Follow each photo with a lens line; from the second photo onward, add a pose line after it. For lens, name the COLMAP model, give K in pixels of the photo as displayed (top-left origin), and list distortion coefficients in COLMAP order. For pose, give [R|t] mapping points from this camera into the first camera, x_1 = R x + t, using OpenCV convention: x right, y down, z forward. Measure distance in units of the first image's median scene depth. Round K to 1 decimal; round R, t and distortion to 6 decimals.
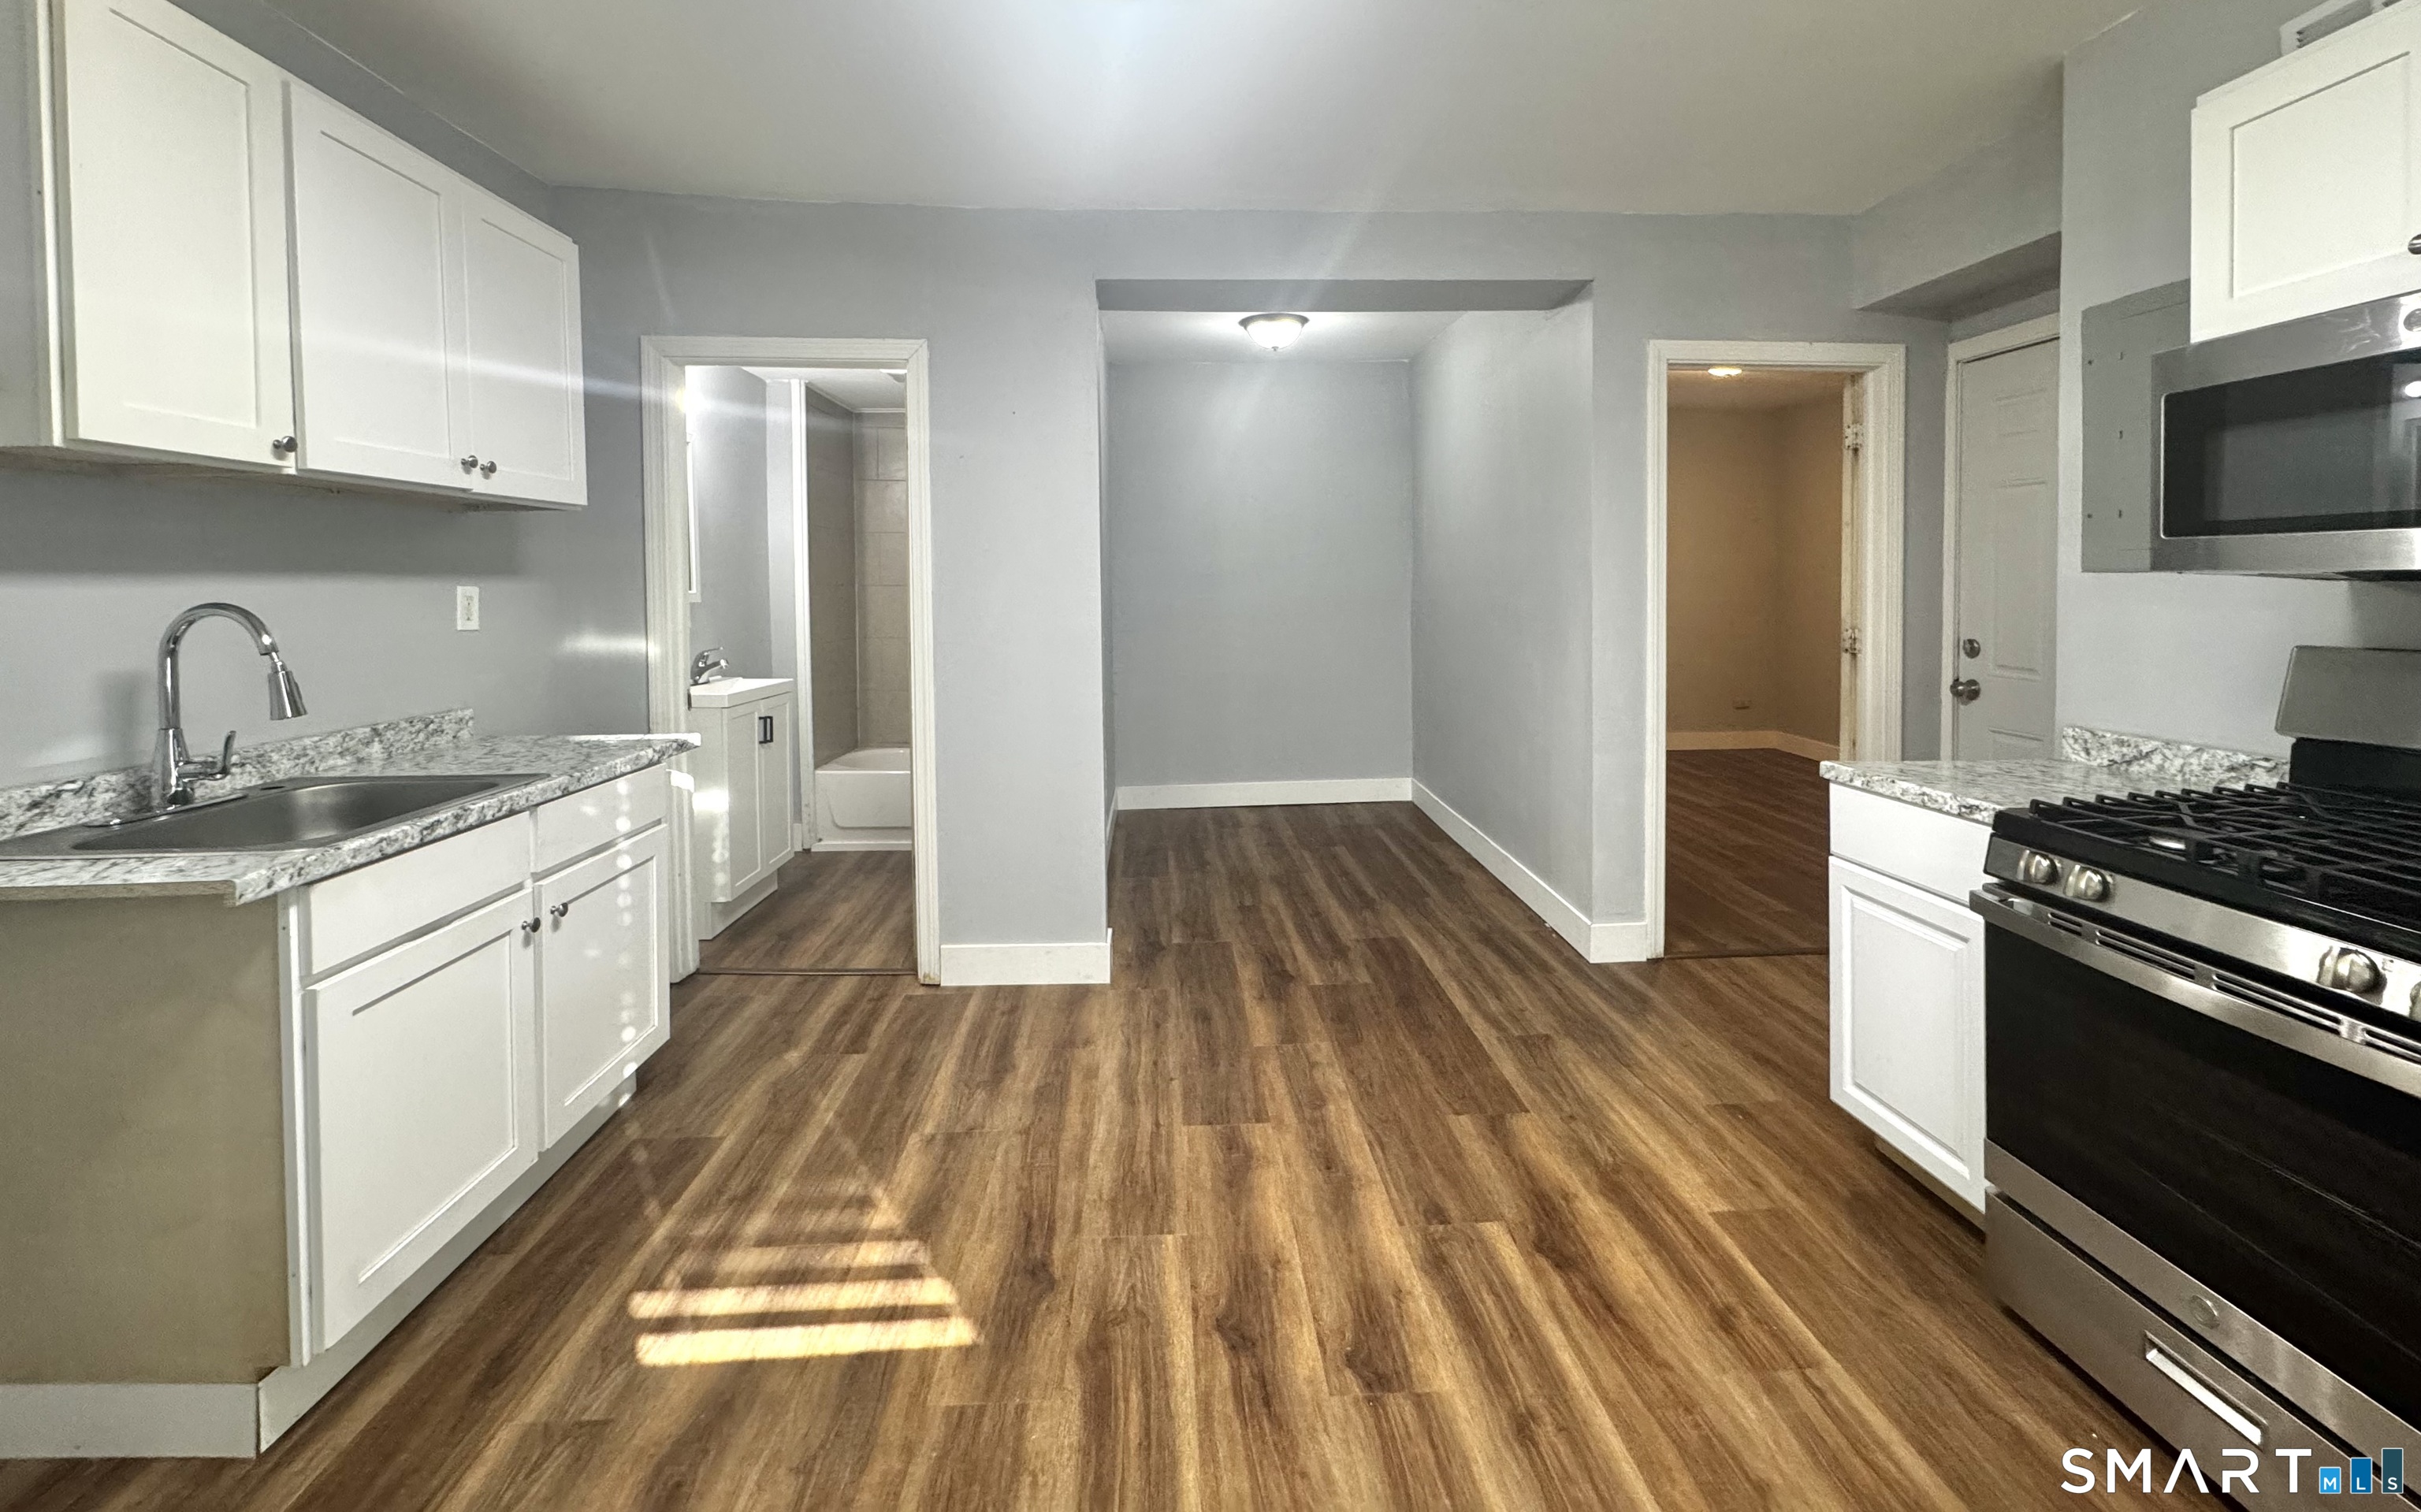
lens RADIAL K [[950.6, 0, 1216.7], [0, 950.6, 607.4], [0, 0, 1]] dist [-0.000659, -0.000307]
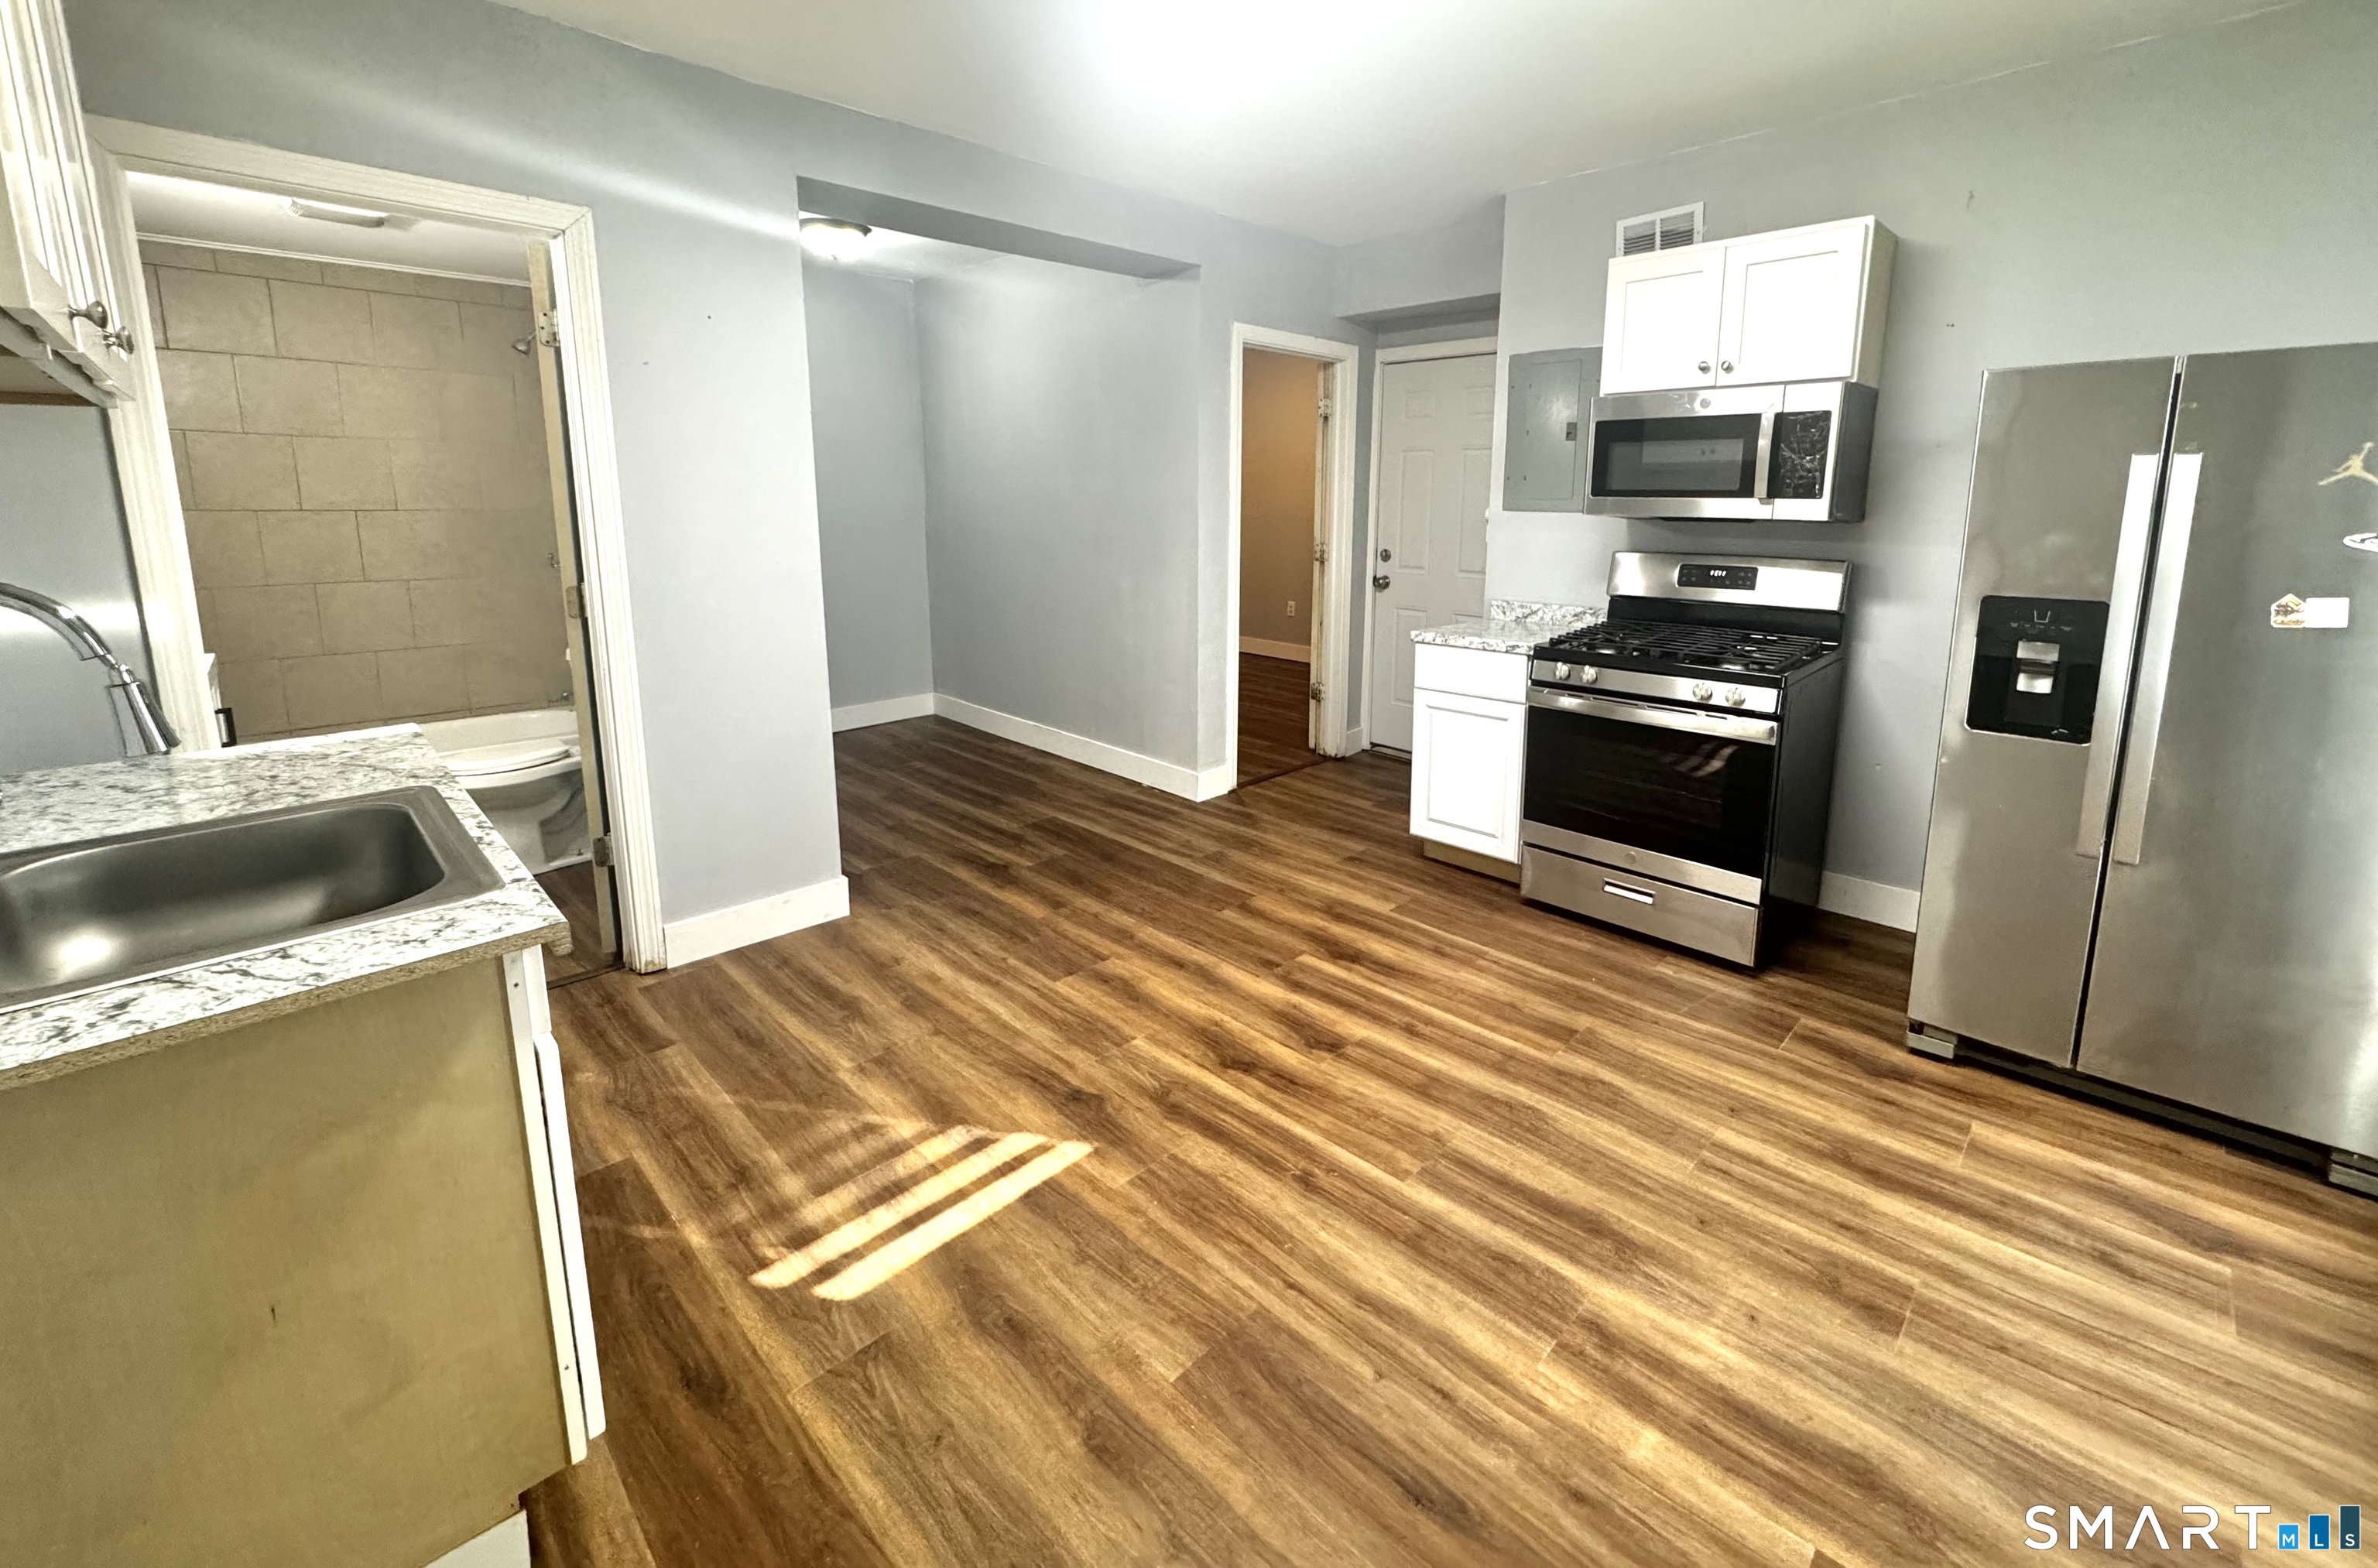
lens RADIAL K [[956.6, 0, 1198.2], [0, 956.6, 658.1], [0, 0, 1]] dist [-0.000520, -0.000114]
pose [[0.750917, -0.101631, 0.652530, -0.770809], [0.007755, 0.989376, 0.145170, -0.032830], [-0.660351, -0.103950, 0.743728, 0.041945]]
